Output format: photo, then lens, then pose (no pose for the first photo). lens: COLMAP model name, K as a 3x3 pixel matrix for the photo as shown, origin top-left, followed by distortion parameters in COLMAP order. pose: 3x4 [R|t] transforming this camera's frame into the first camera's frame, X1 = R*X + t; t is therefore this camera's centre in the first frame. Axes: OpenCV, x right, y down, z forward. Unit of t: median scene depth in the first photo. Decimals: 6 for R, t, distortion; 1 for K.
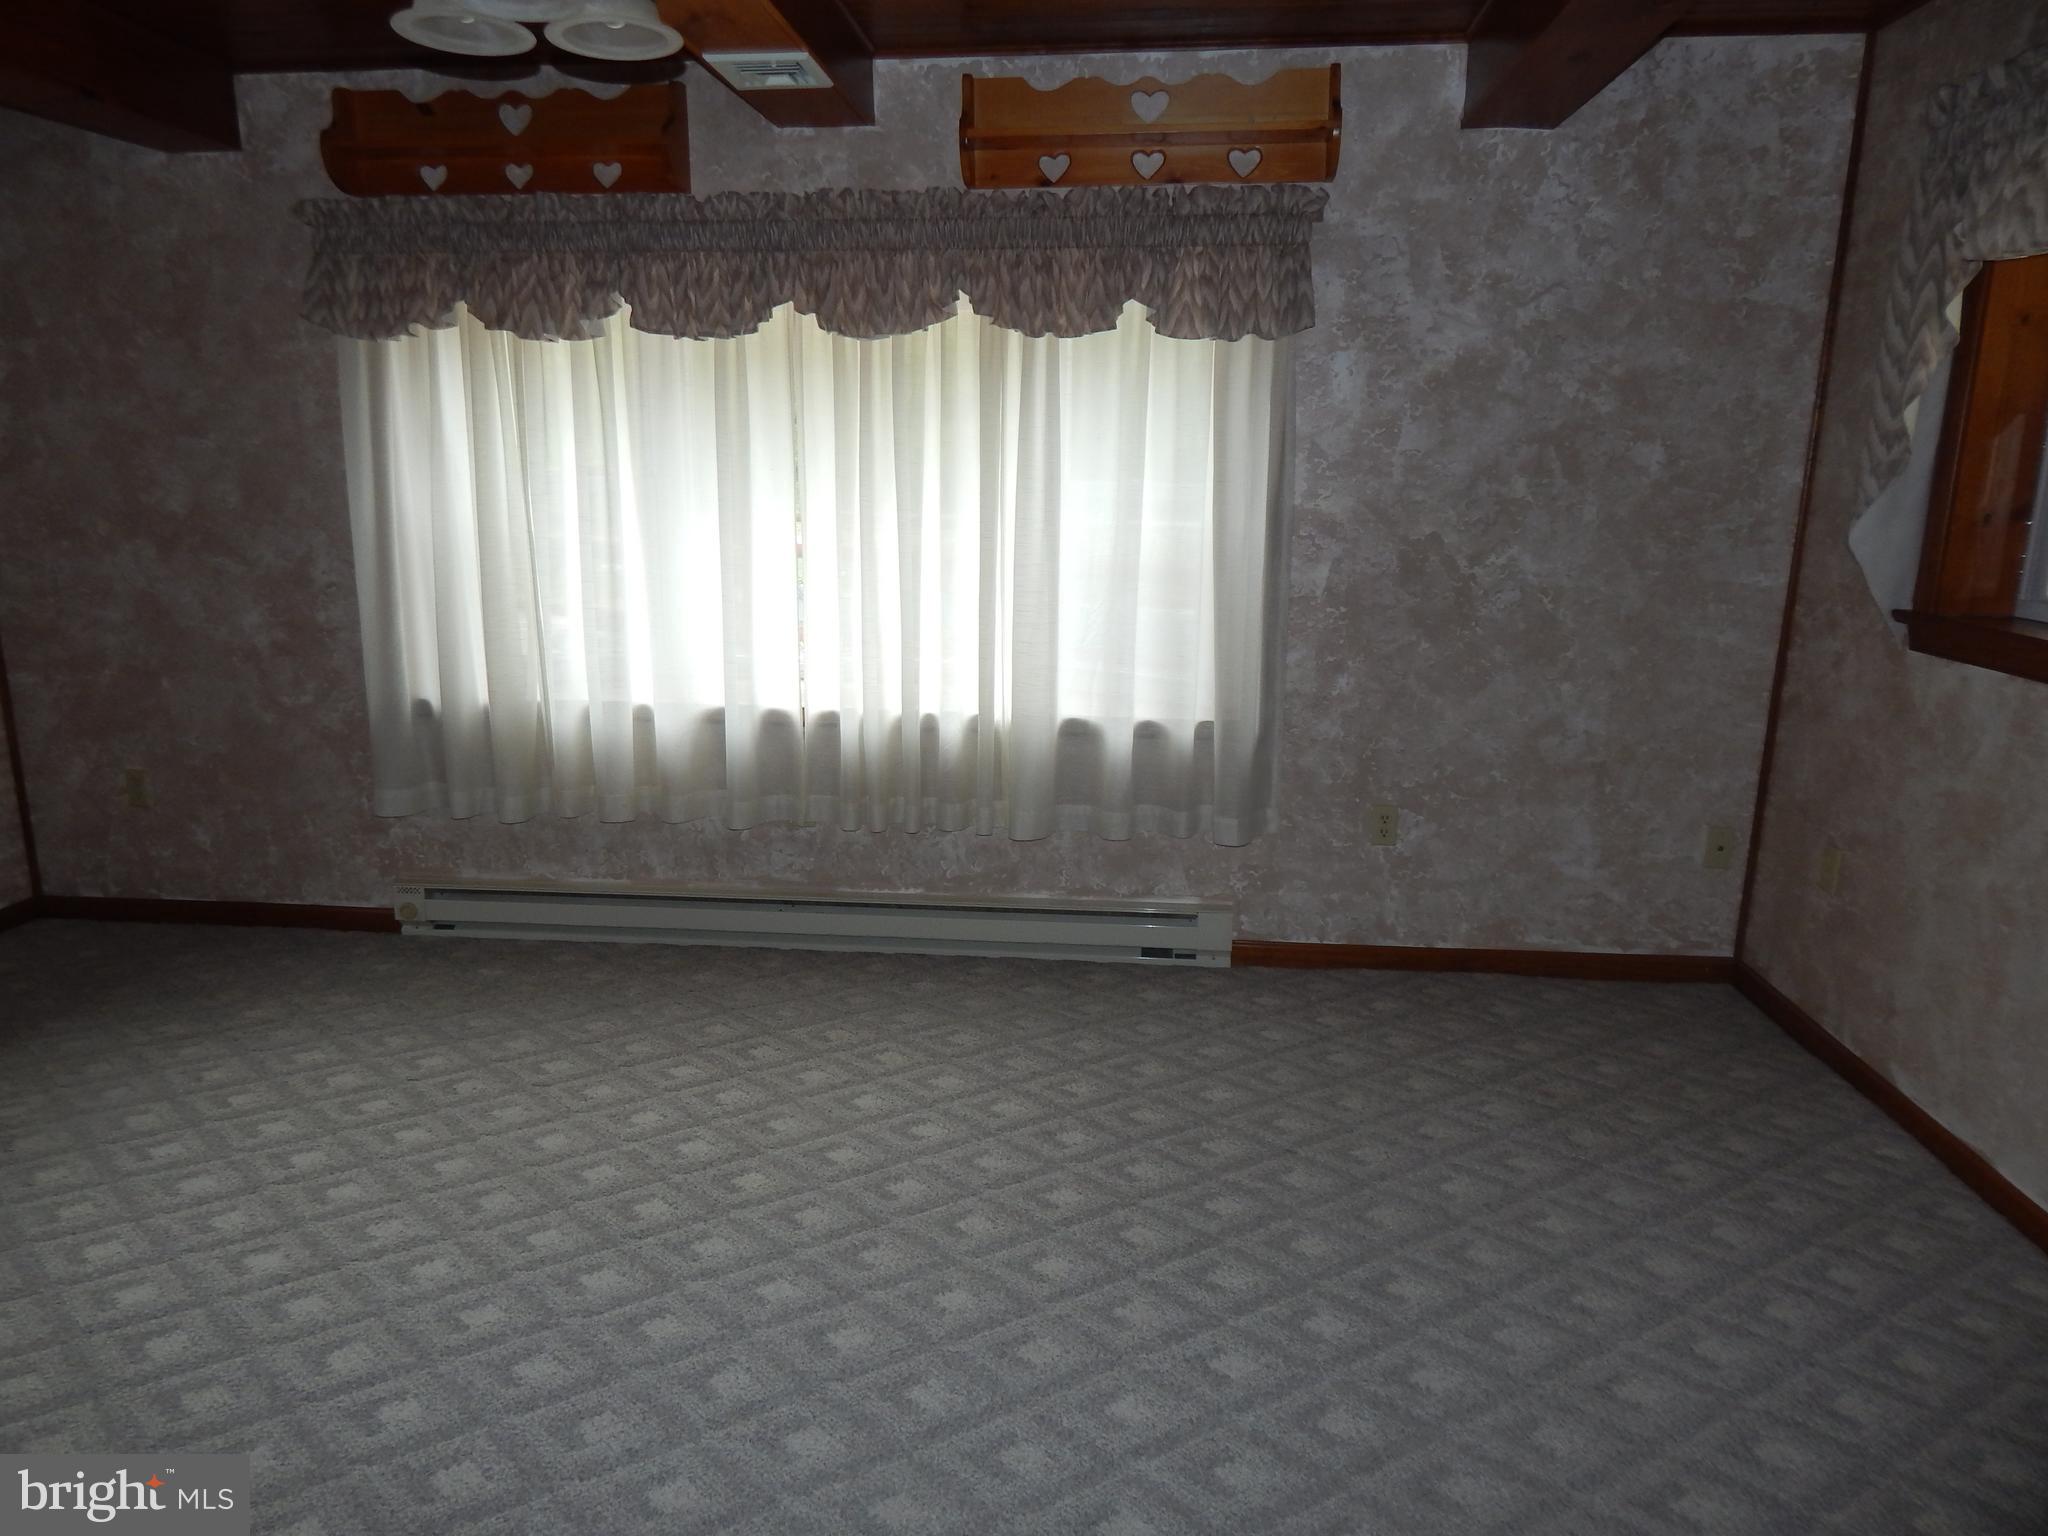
lens RADIAL K [[1355.5, 0, 1023.1], [0, 1355.5, 770.1], [0, 0, 1]] dist [0.008015, -0.011405]
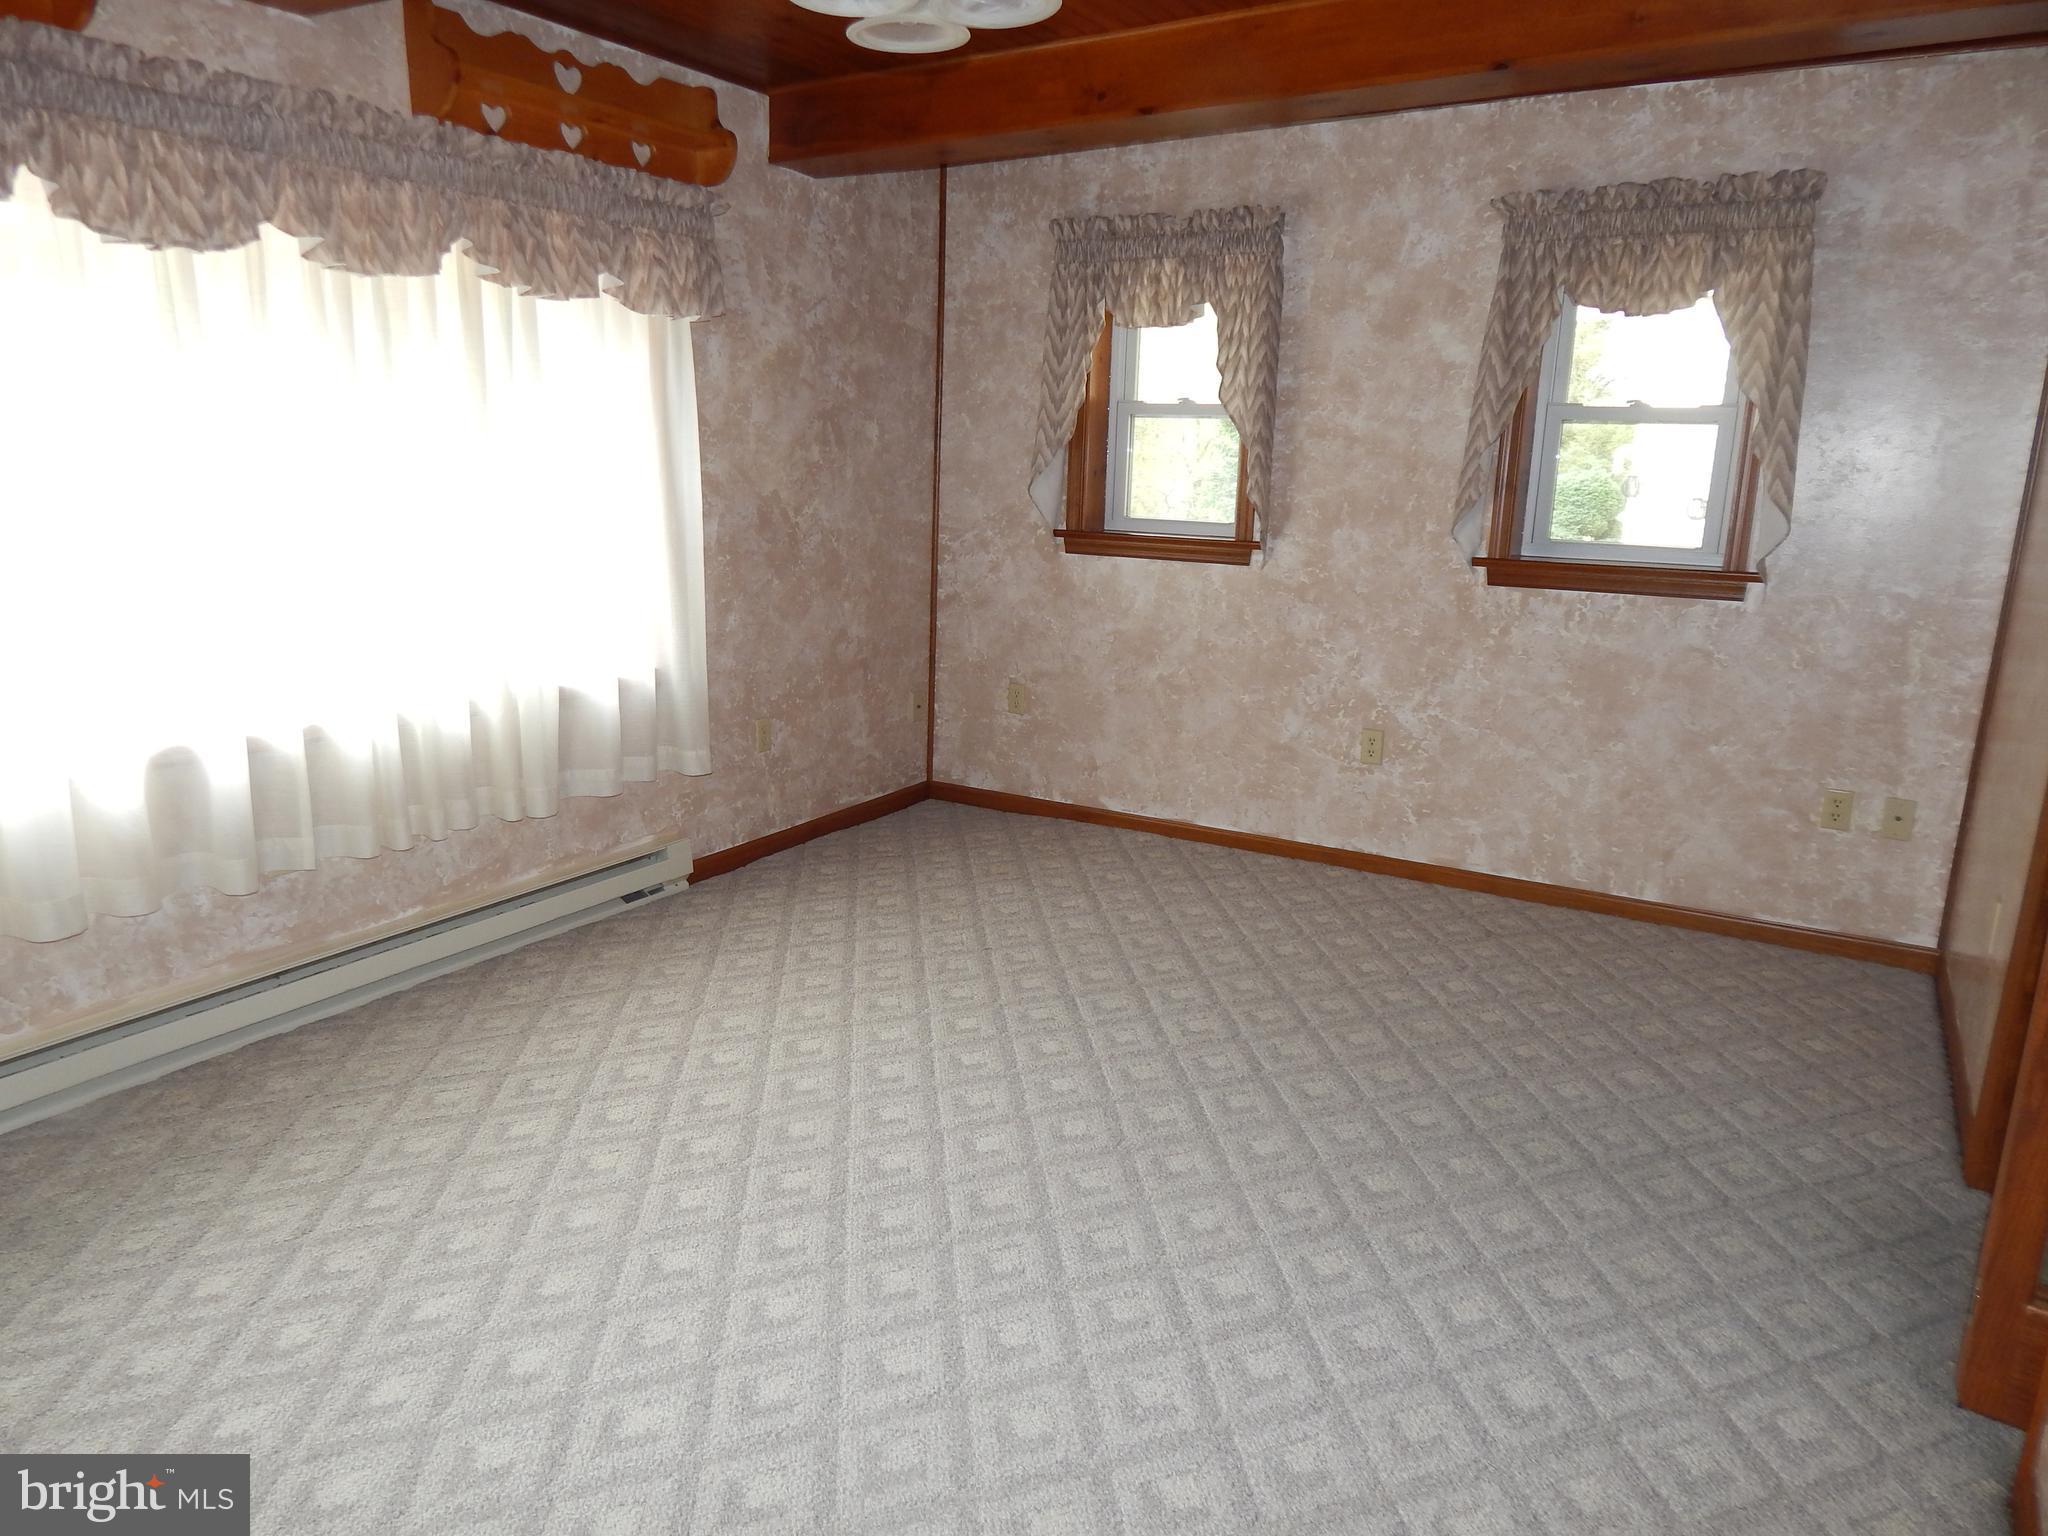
lens RADIAL K [[1355.5, 0, 1014.0], [0, 1355.5, 770.1], [0, 0, 1]] dist [0.008015, -0.011405]
pose [[0.428090, -0.201969, 0.880879, -0.759851], [0.178937, 0.974354, 0.136441, -0.057469], [-0.885844, 0.099212, 0.453251, 0.280010]]
